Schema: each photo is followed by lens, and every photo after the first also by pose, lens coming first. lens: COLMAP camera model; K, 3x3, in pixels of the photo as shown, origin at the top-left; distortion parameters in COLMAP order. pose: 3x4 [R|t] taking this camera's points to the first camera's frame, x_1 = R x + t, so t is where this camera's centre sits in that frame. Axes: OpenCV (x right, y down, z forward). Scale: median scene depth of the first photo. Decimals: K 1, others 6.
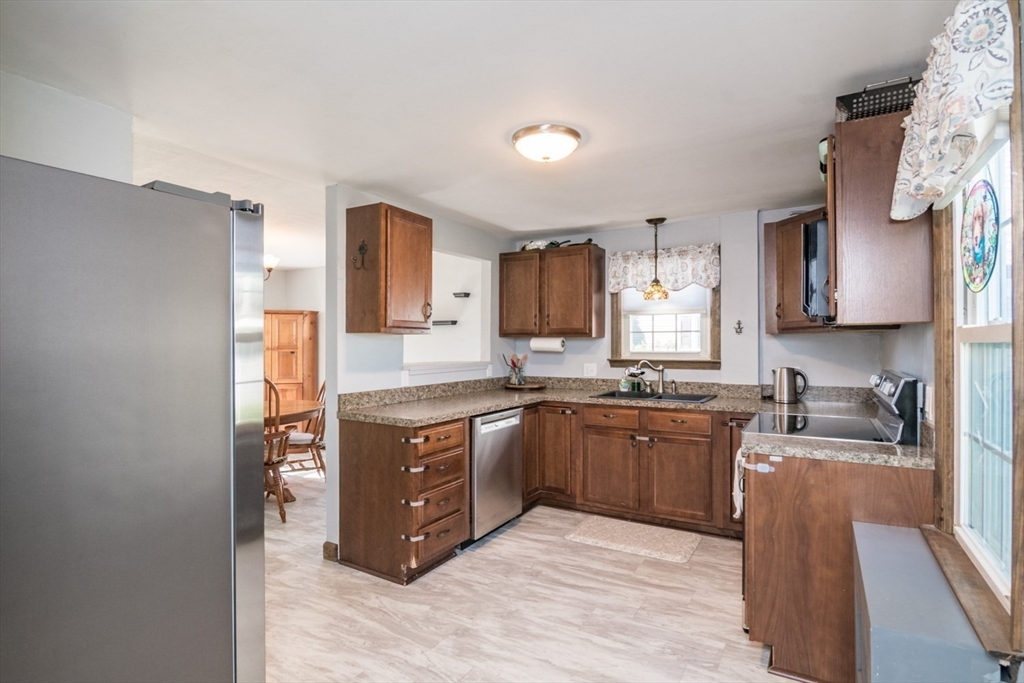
lens RADIAL K [[502.5, 0, 515.1], [0, 502.5, 340.5], [0, 0, 1]] dist [-0.007799, -0.004145]
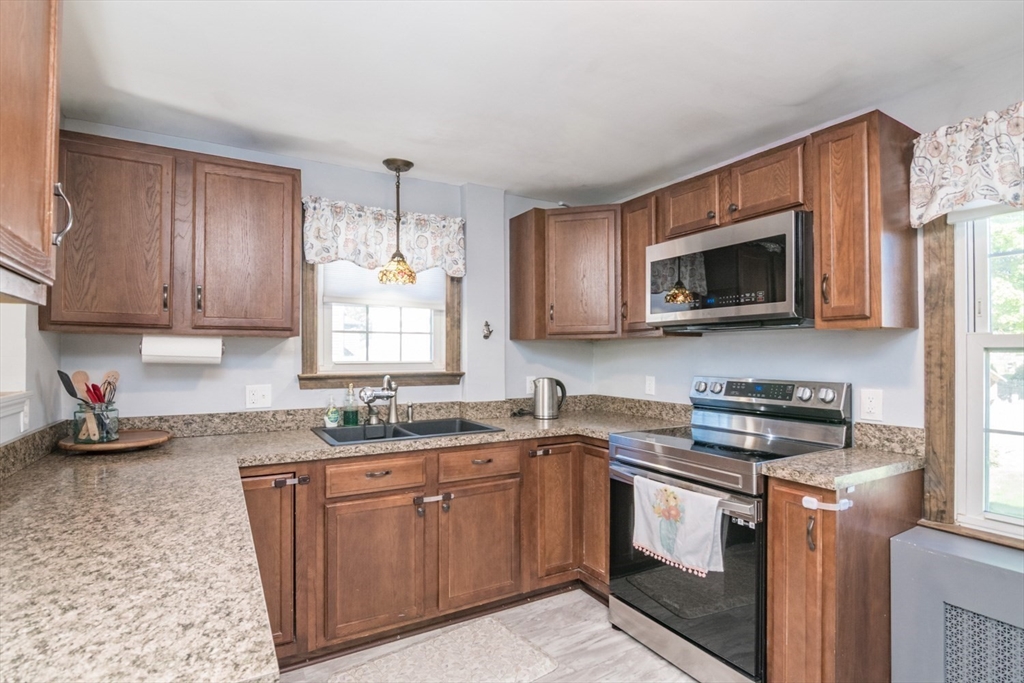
lens RADIAL K [[502.5, 0, 486.9], [0, 502.5, 350.9], [0, 0, 1]] dist [-0.007799, -0.004145]
pose [[0.484120, 0.008328, 0.874962, -0.254930], [-0.008522, 0.999952, -0.004802, 0.010707], [-0.874960, -0.005132, 0.484168, 0.602752]]
